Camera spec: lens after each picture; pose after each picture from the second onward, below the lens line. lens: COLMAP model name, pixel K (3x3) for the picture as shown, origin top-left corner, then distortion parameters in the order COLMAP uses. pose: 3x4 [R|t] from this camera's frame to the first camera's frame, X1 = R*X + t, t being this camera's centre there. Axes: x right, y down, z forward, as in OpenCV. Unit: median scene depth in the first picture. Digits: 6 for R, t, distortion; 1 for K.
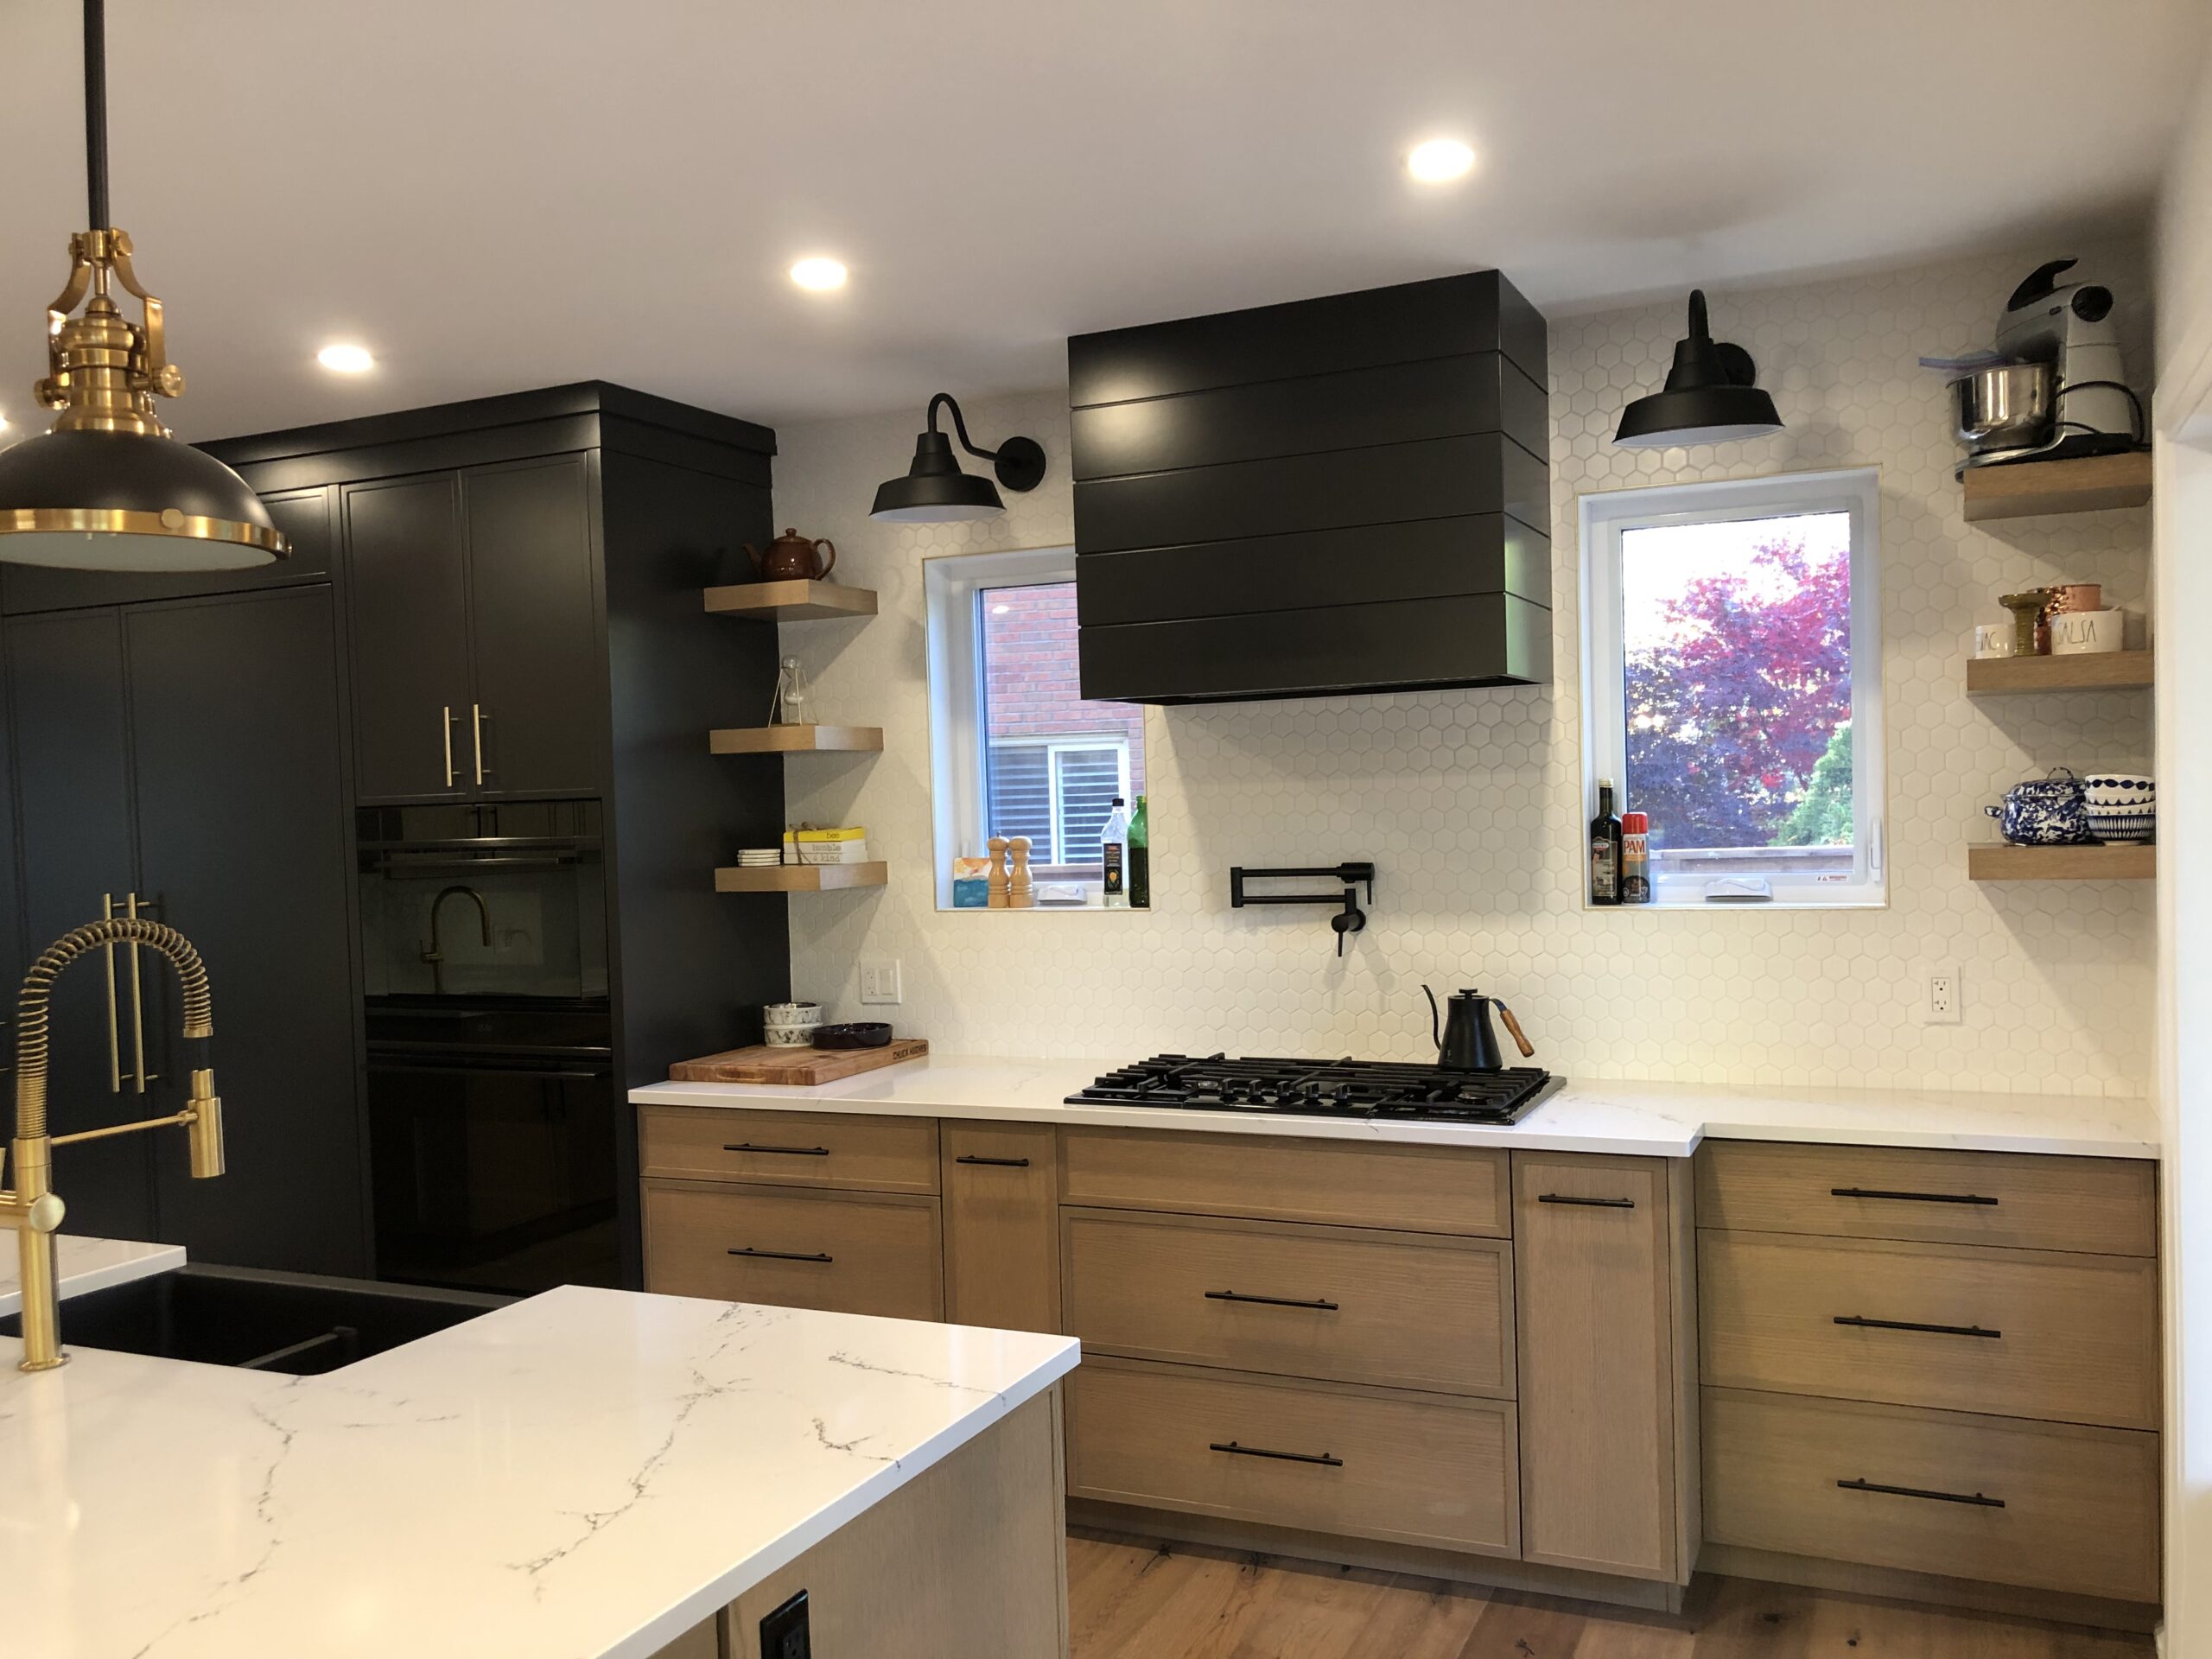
lens RADIAL K [[1789.5, 0, 1123.6], [0, 1789.5, 859.0], [0, 0, 1]] dist [0.112319, -0.227166]
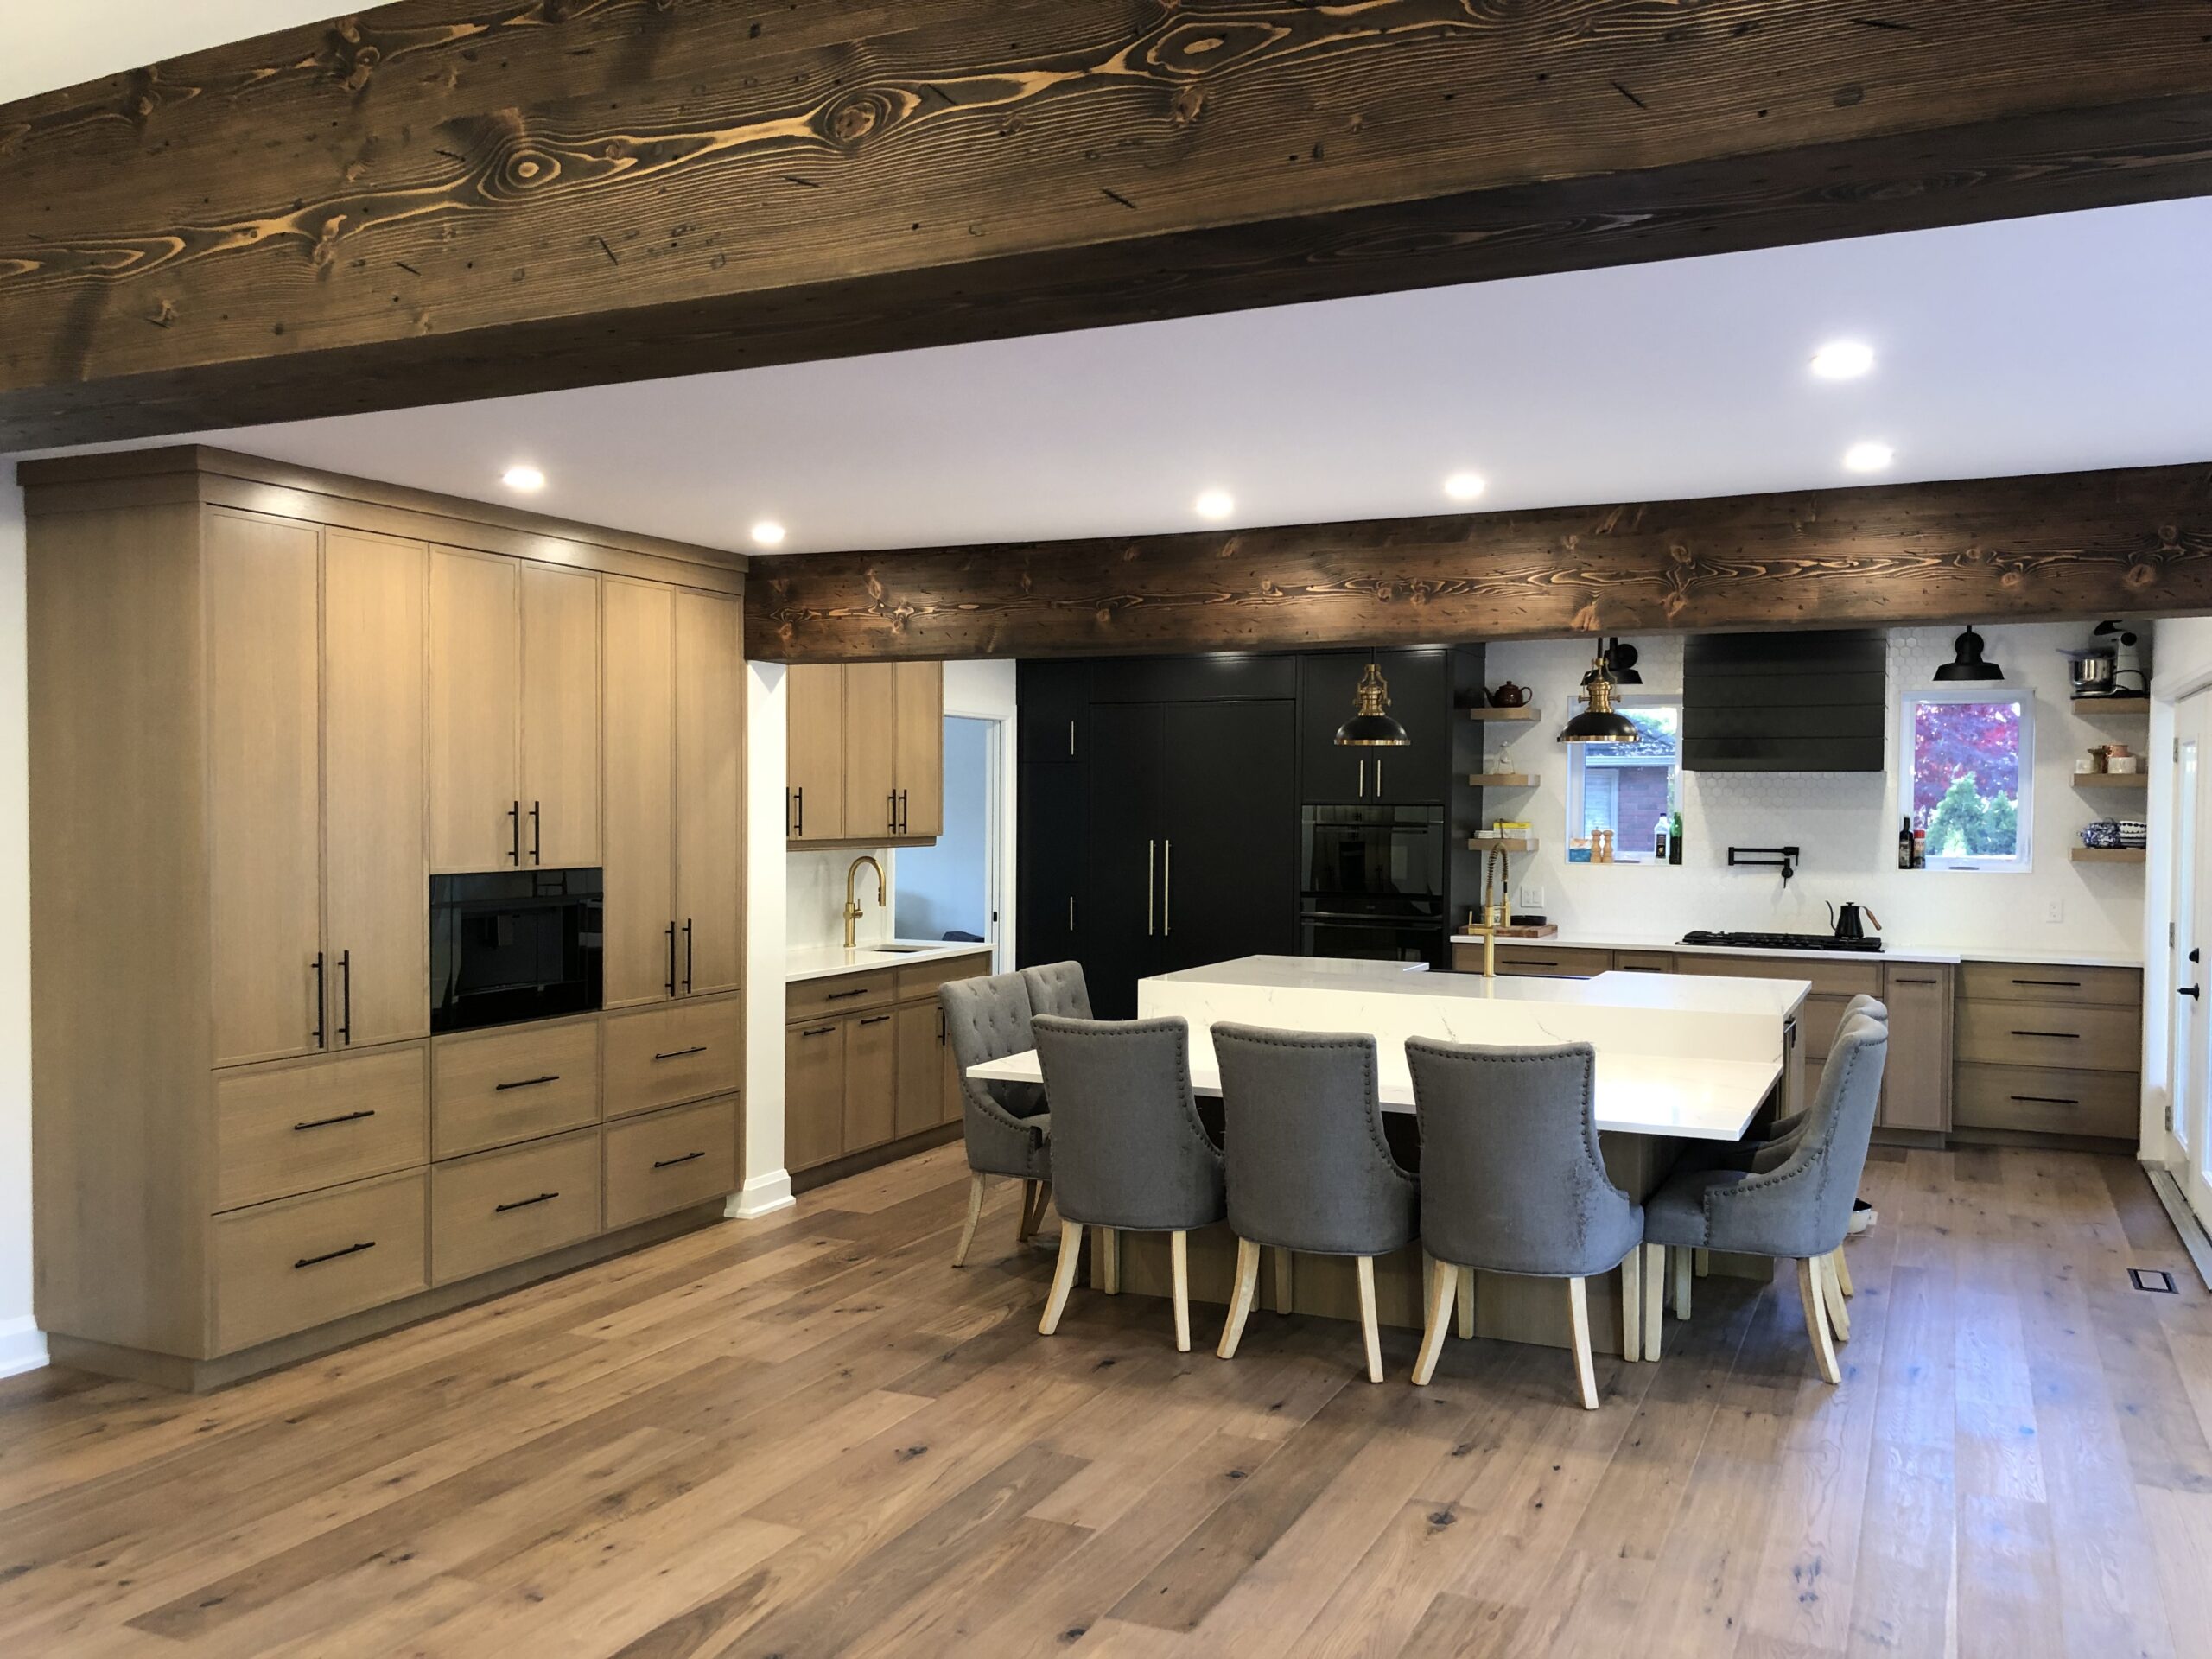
lens RADIAL K [[1798.8, 0, 1121.8], [0, 1798.8, 843.4], [0, 0, 1]] dist [0.038755, -0.048668]
pose [[0.999198, 0.039530, -0.006440, -0.693900], [-0.039591, 0.999171, -0.009525, 0.052649], [0.006058, 0.009773, 0.999934, -1.266402]]
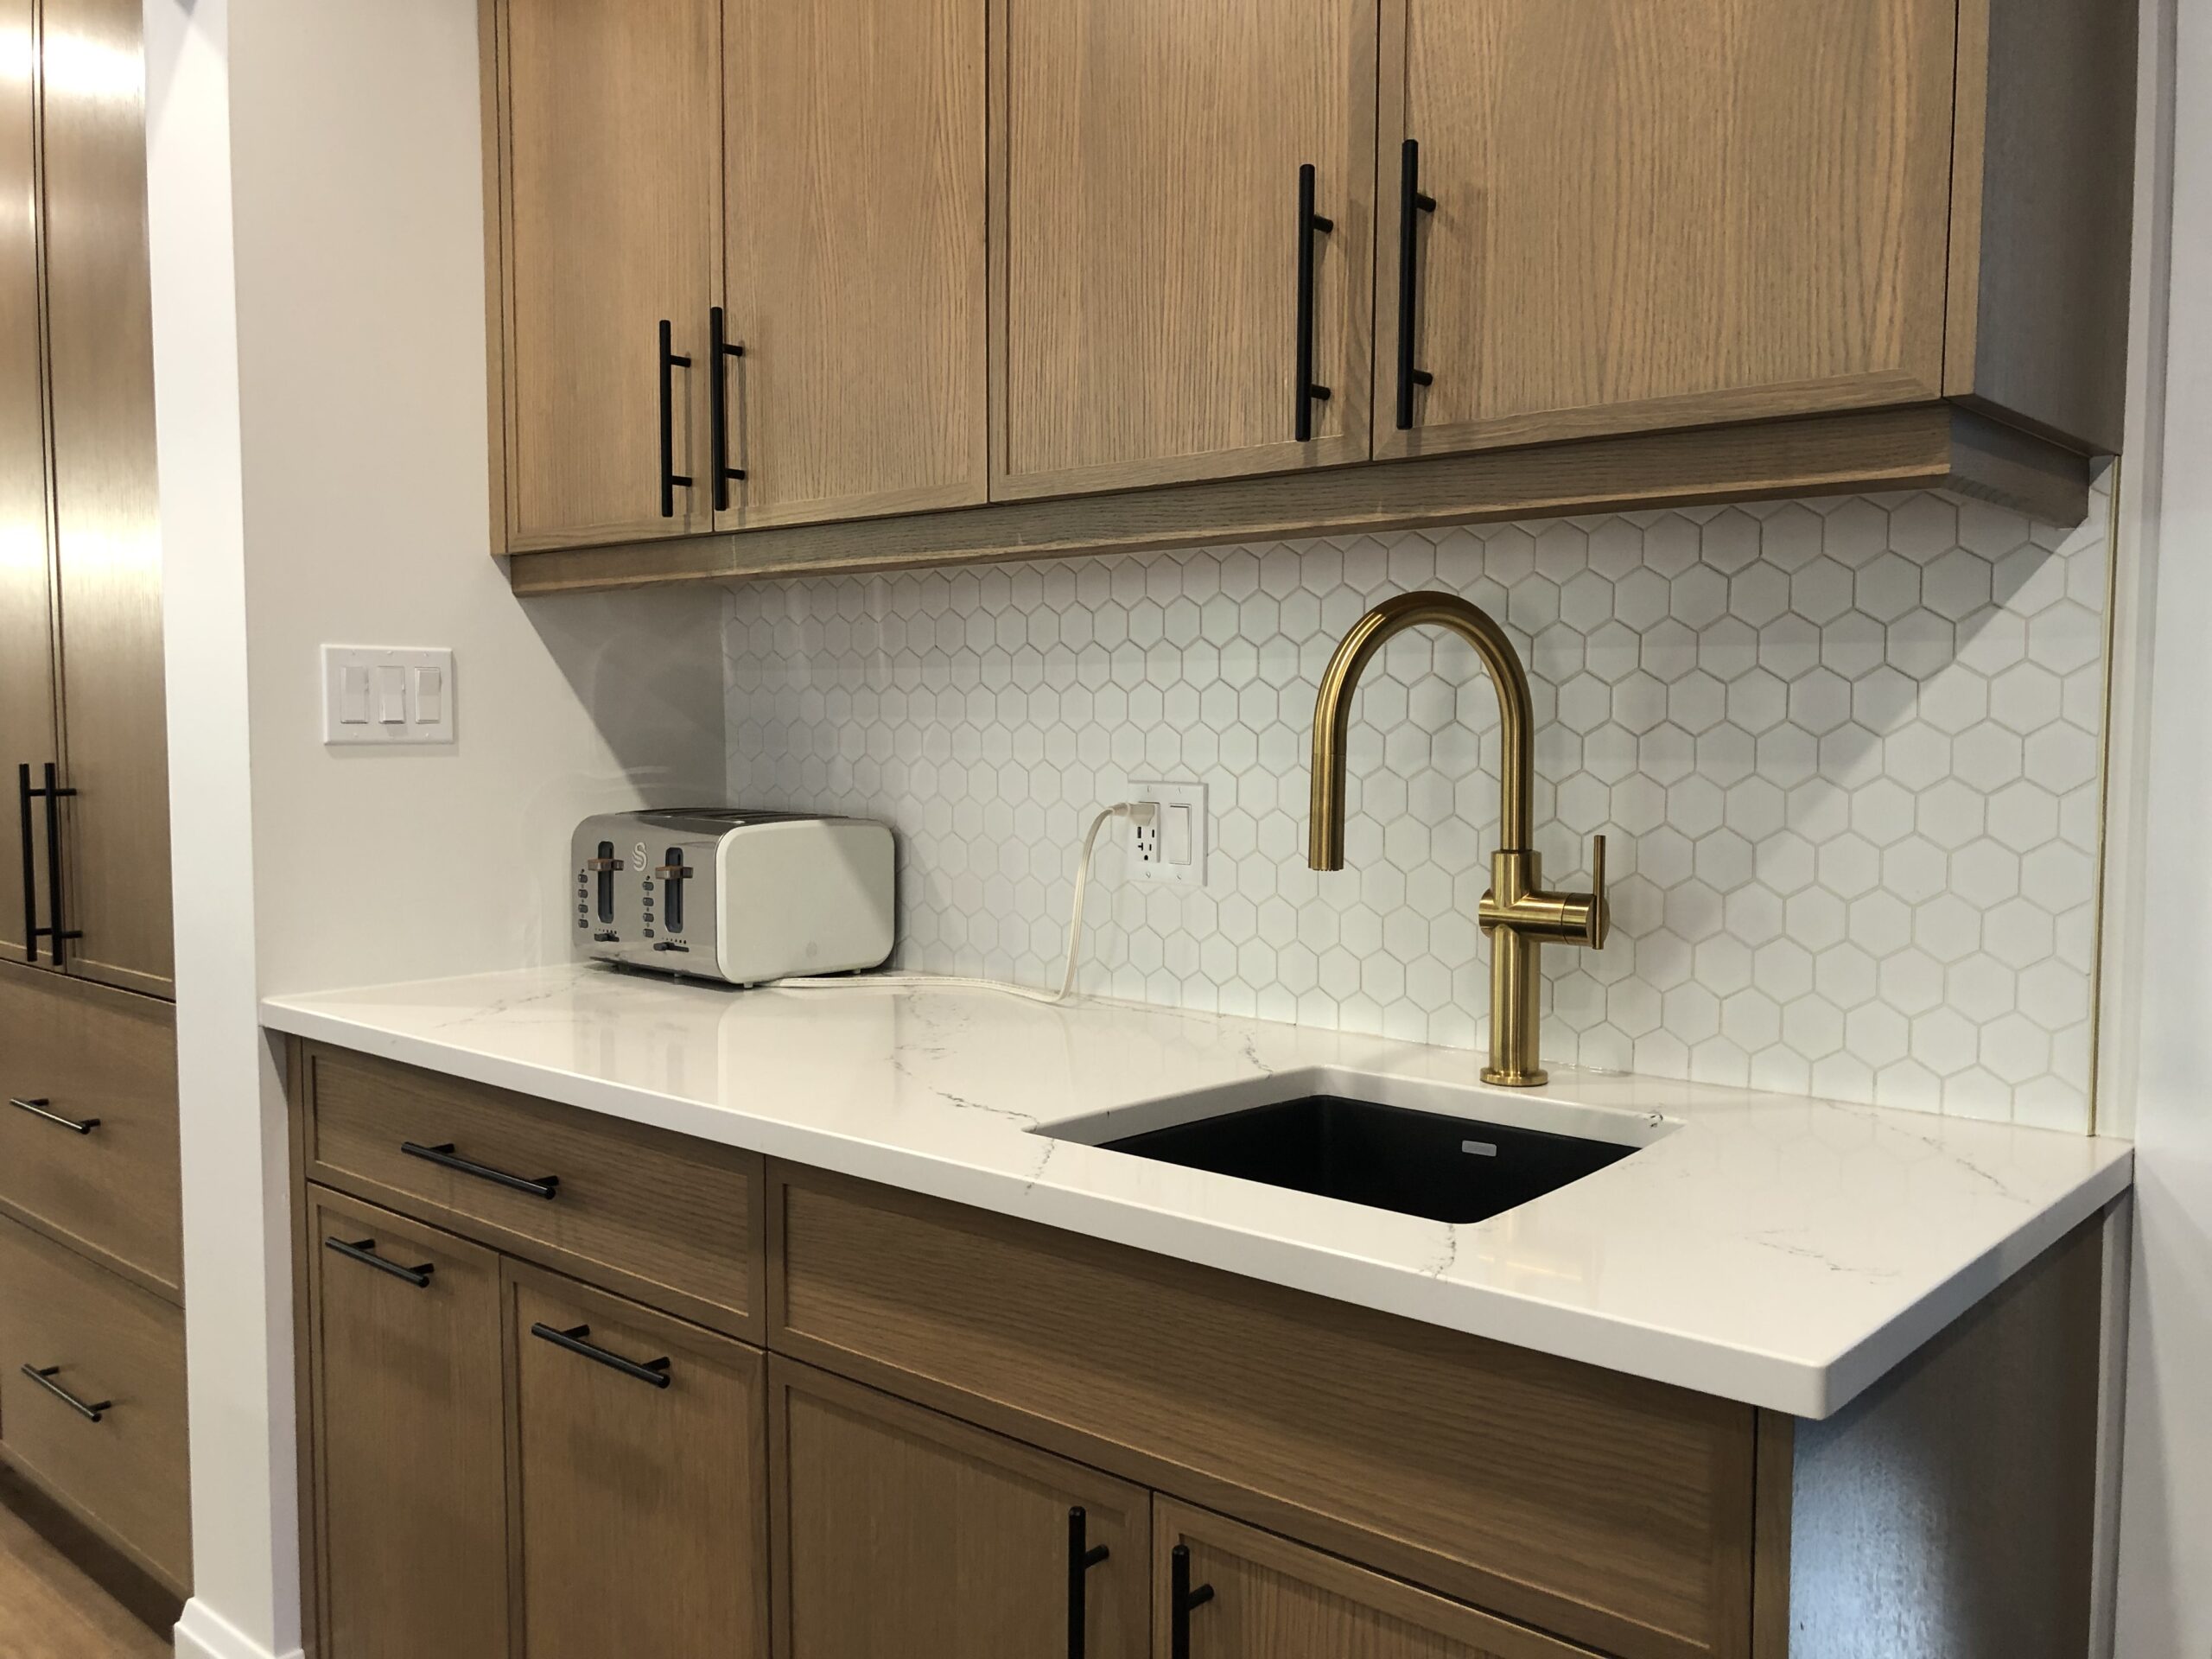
lens RADIAL K [[1805.3, 0, 1122.2], [0, 1805.3, 861.1], [0, 0, 1]] dist [0.057892, -0.106149]
pose [[-0.294875, 0.103262, -0.949940, -0.619398], [-0.026856, 0.992855, 0.116264, 0.073016], [0.955158, 0.059795, -0.289995, 0.887257]]
